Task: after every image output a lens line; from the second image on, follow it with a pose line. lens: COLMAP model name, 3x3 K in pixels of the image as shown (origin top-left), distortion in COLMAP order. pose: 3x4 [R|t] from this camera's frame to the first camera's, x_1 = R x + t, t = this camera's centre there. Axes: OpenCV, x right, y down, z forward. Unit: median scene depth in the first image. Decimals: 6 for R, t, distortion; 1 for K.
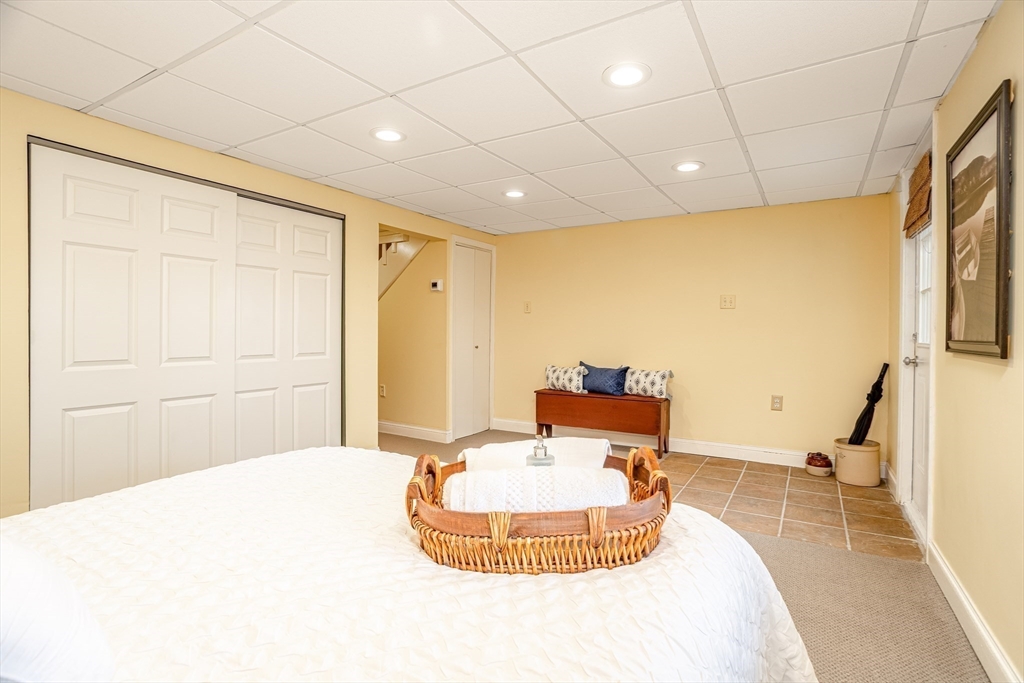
lens RADIAL K [[496.9, 0, 516.2], [0, 496.9, 331.7], [0, 0, 1]] dist [-0.047813, 0.028698]
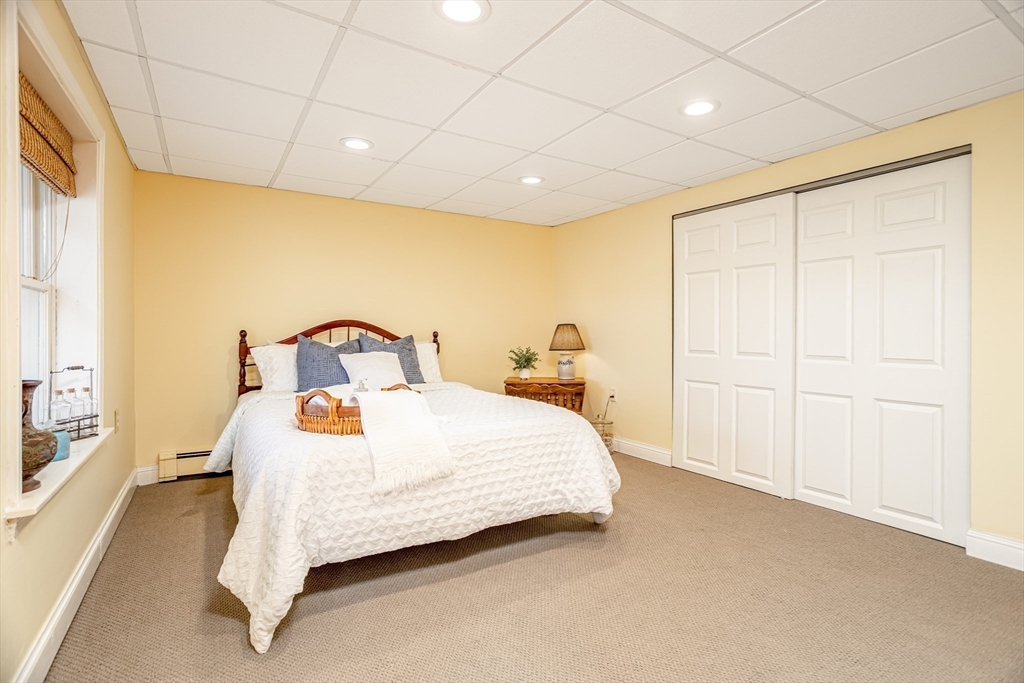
lens RADIAL K [[496.9, 0, 516.2], [0, 496.9, 331.7], [0, 0, 1]] dist [-0.047813, 0.028698]
pose [[-0.455878, -0.006324, -0.890020, 0.642438], [-0.007927, 0.999964, -0.003045, 0.014338], [0.890007, 0.005667, -0.455912, 1.021168]]
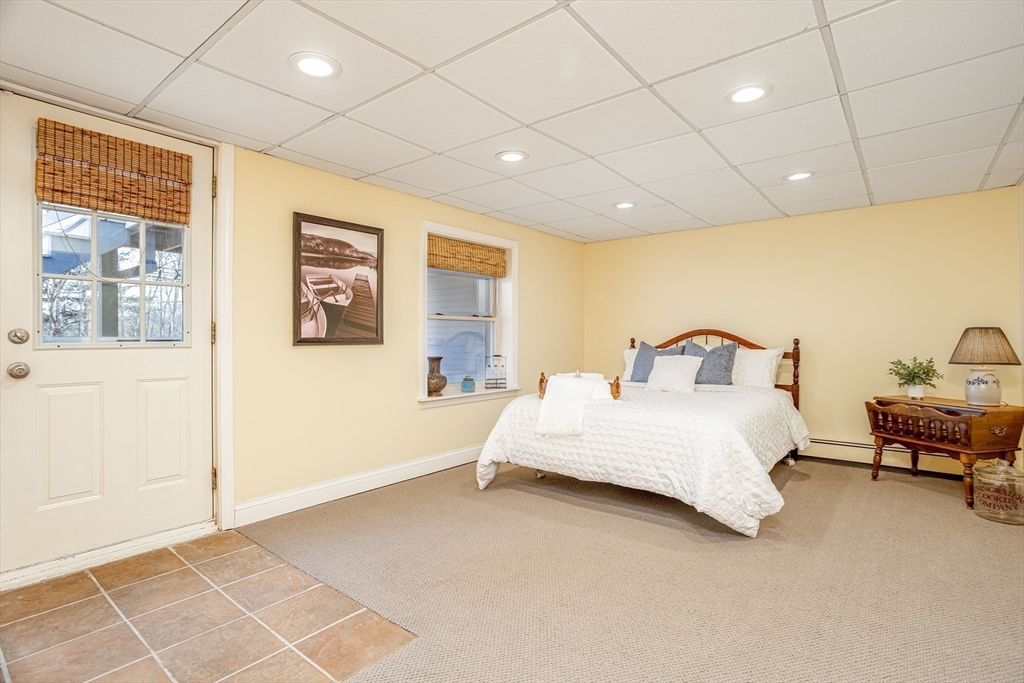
lens RADIAL K [[496.9, 0, 516.2], [0, 496.9, 331.7], [0, 0, 1]] dist [-0.047813, 0.028698]
pose [[-0.991469, -0.002845, 0.130311, 0.012872], [-0.004295, 0.999932, -0.010848, 0.009688], [-0.130271, -0.011315, -0.991414, 1.722452]]
